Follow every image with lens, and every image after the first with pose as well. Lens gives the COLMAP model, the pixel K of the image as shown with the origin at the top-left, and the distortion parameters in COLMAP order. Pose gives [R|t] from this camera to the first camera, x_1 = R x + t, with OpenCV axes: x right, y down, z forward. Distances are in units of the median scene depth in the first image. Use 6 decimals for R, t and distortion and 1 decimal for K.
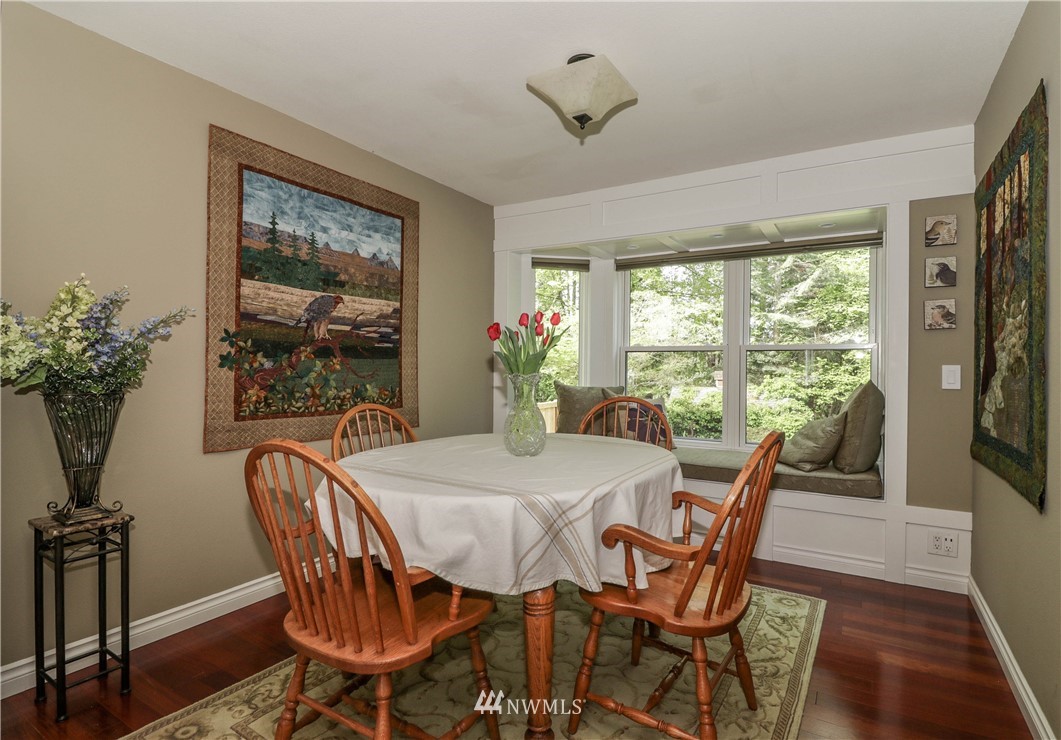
lens RADIAL K [[509.2, 0, 530.2], [0, 509.2, 370.6], [0, 0, 1]] dist [-0.002792, -0.000633]
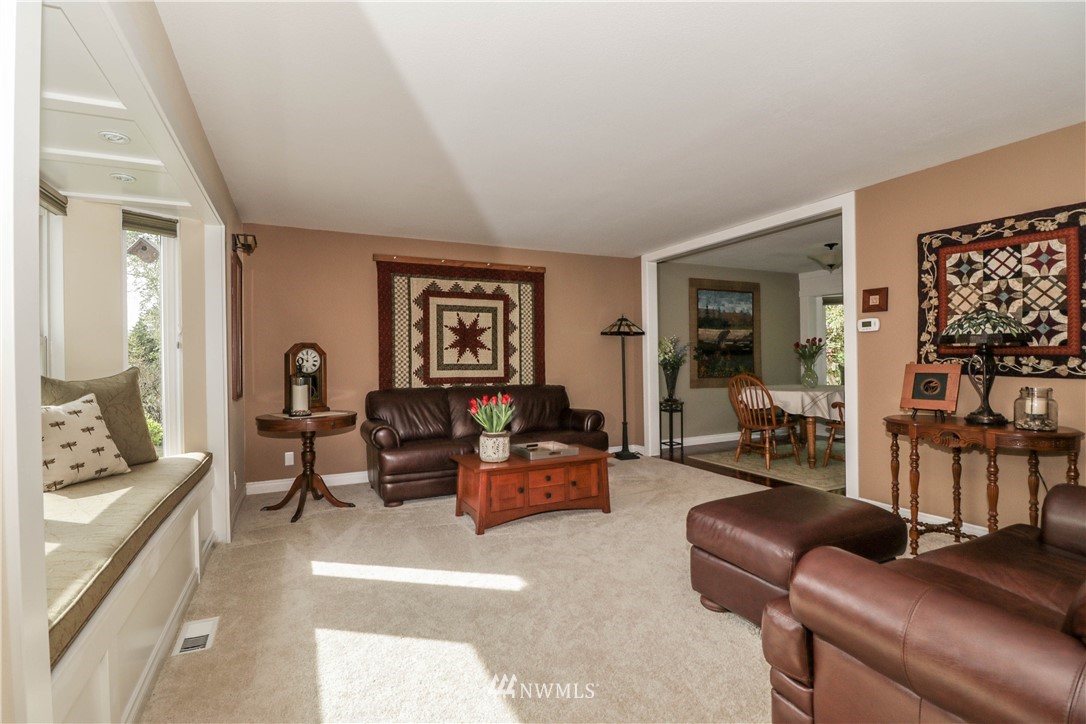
lens RADIAL K [[505.0, 0, 533.5], [0, 505.0, 361.3], [0, 0, 1]] dist [-0.011818, -0.002479]
pose [[0.837113, -0.018562, -0.546715, 0.176548], [0.015267, 0.999828, -0.010570, 0.016884], [0.546817, 0.000502, 0.837252, -1.647371]]
